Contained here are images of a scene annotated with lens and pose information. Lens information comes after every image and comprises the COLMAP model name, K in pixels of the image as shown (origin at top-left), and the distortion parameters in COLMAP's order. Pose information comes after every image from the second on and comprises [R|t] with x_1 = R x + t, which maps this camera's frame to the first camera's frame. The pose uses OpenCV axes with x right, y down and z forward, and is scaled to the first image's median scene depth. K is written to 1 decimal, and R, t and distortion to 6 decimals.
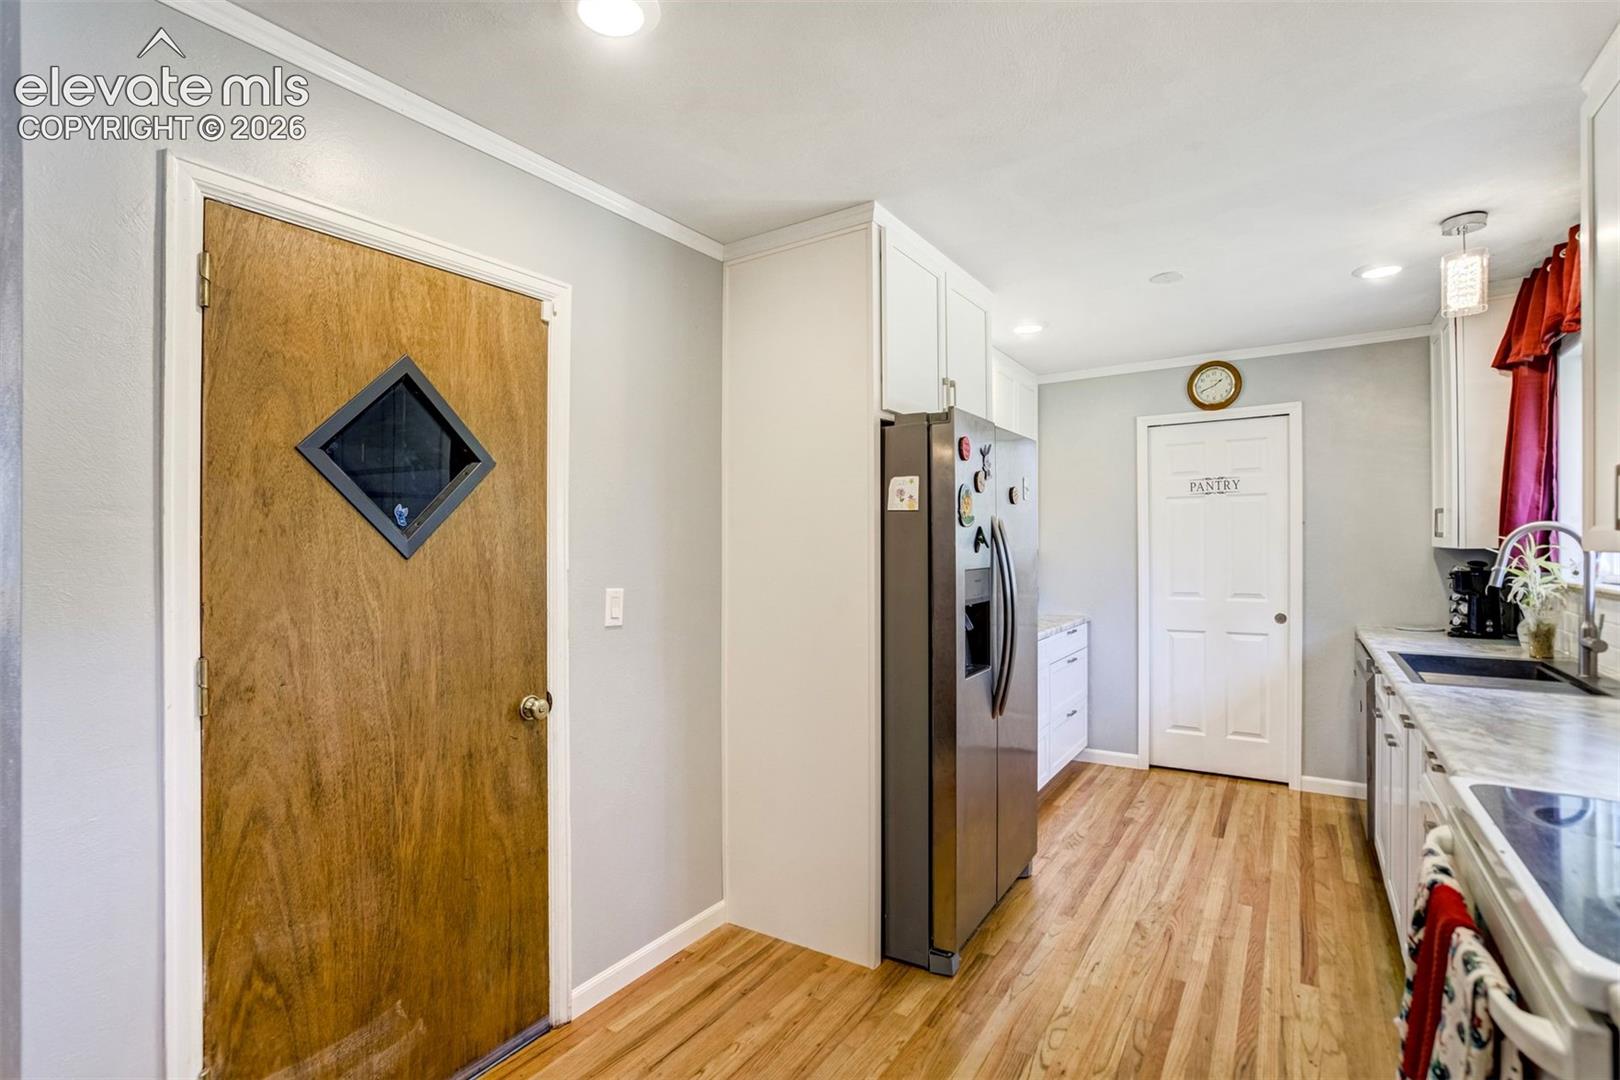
lens RADIAL K [[754.4, 0, 810.5], [0, 754.4, 548.7], [0, 0, 1]] dist [-0.044178, 0.013142]
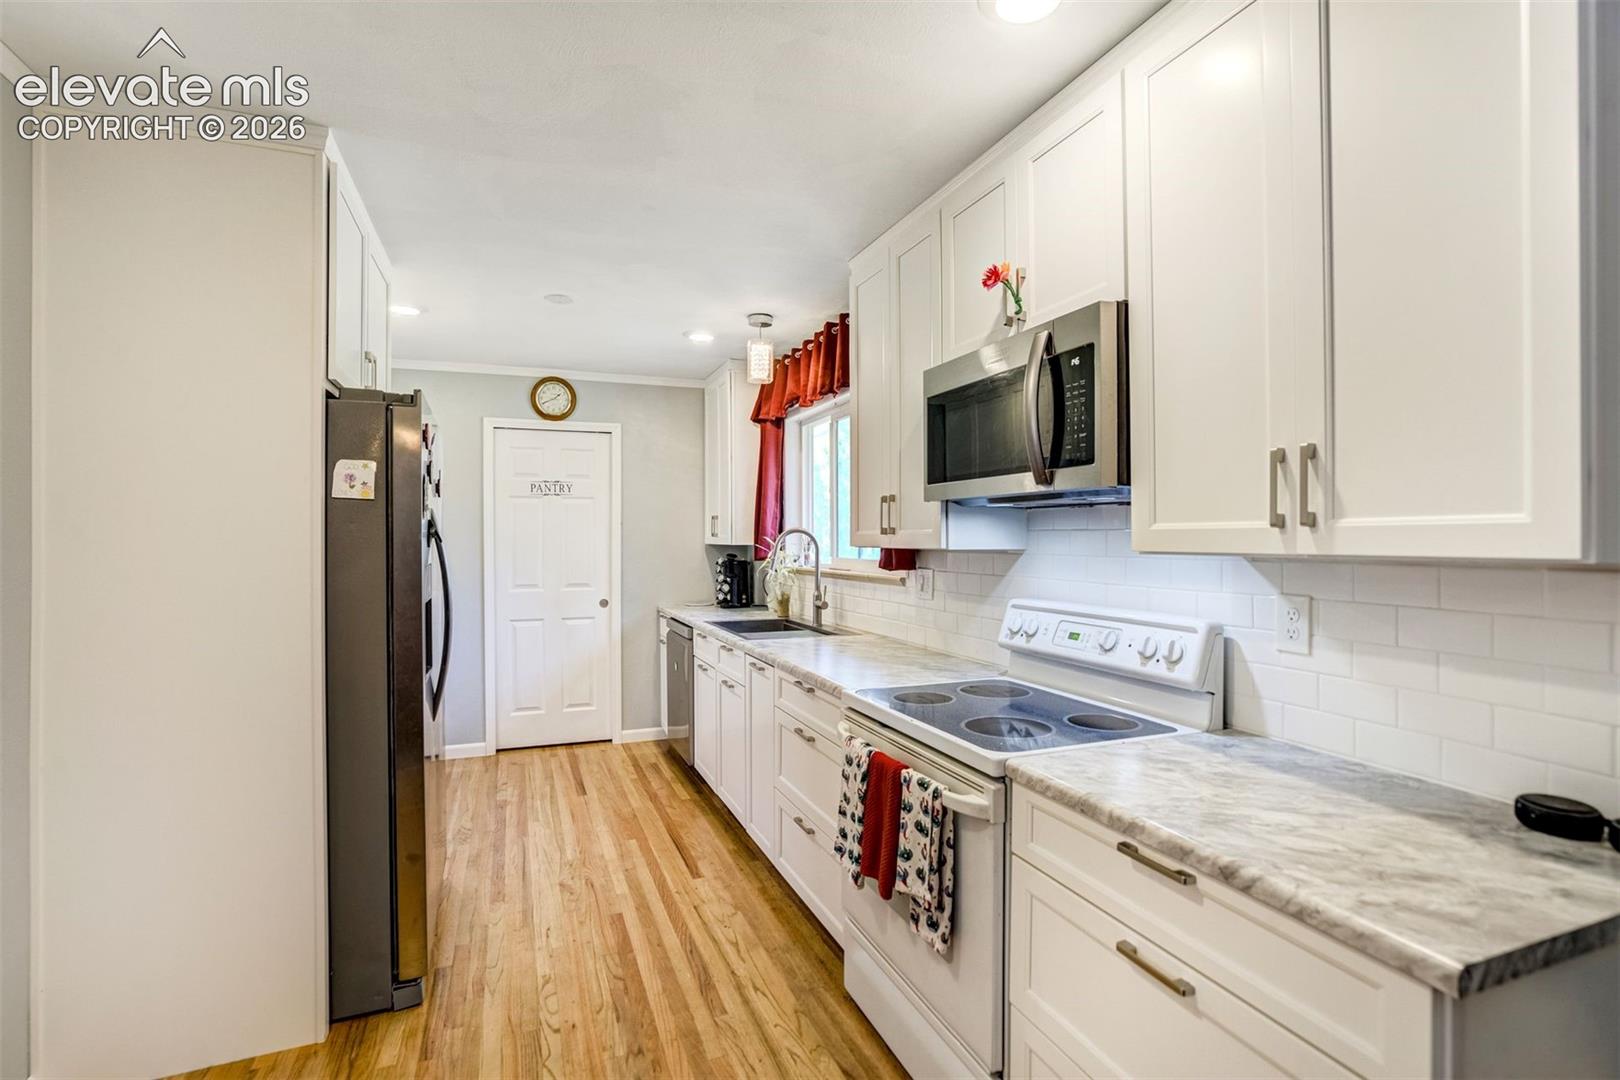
lens RADIAL K [[746.2, 0, 803.4], [0, 746.2, 548.2], [0, 0, 1]] dist [-0.046138, 0.012670]
pose [[0.576674, -0.000574, 0.816974, -0.207547], [-0.002779, 0.999993, 0.002664, 0.002061], [-0.816970, -0.003806, 0.576668, 0.065649]]
